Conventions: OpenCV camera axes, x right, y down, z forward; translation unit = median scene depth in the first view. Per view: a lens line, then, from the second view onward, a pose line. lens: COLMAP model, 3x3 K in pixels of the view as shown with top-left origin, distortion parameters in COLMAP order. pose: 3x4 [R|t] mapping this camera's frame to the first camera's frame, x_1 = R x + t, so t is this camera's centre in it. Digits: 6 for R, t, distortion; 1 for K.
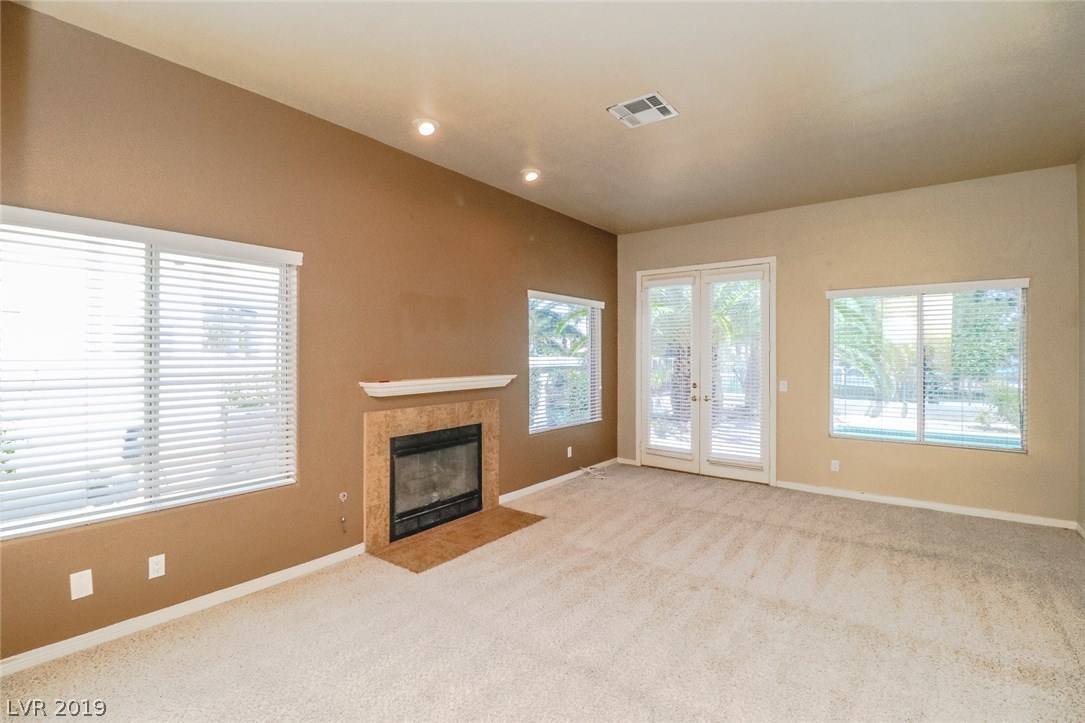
lens RADIAL K [[494.5, 0, 536.7], [0, 494.5, 352.9], [0, 0, 1]] dist [-0.033285, -0.000887]
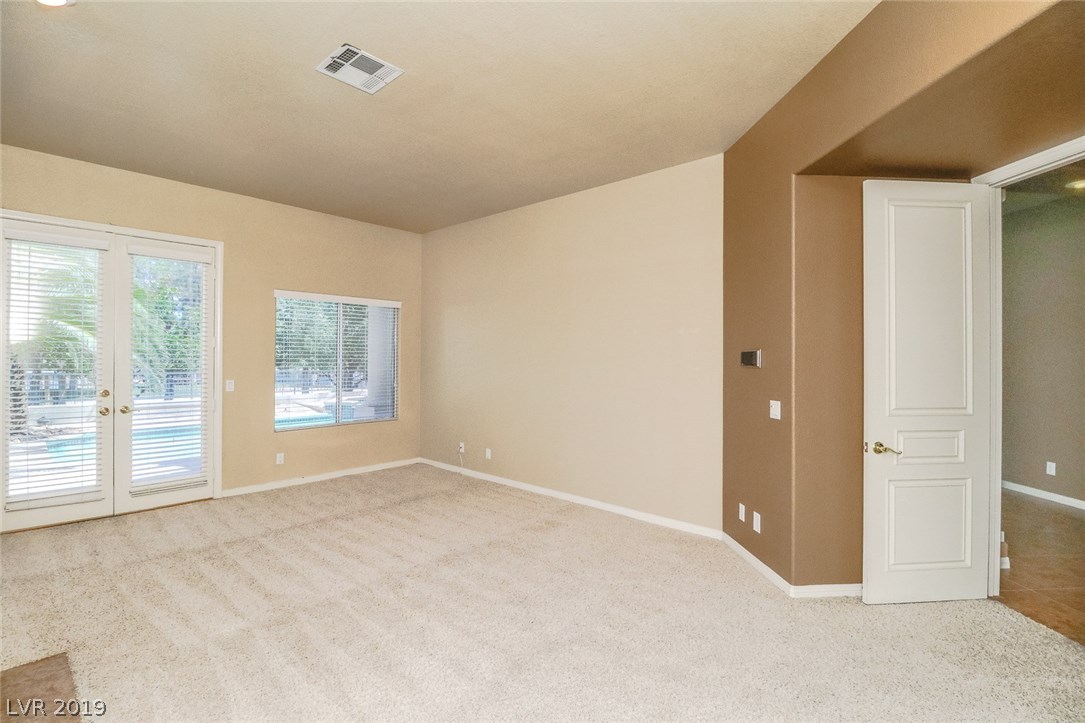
lens RADIAL K [[494.5, 0, 536.7], [0, 494.5, 352.9], [0, 0, 1]] dist [-0.033285, -0.000887]
pose [[0.055022, 0.007473, 0.998457, -0.456487], [-0.013617, 0.999885, -0.006733, 0.006808], [-0.998392, -0.013225, 0.055118, 0.463003]]
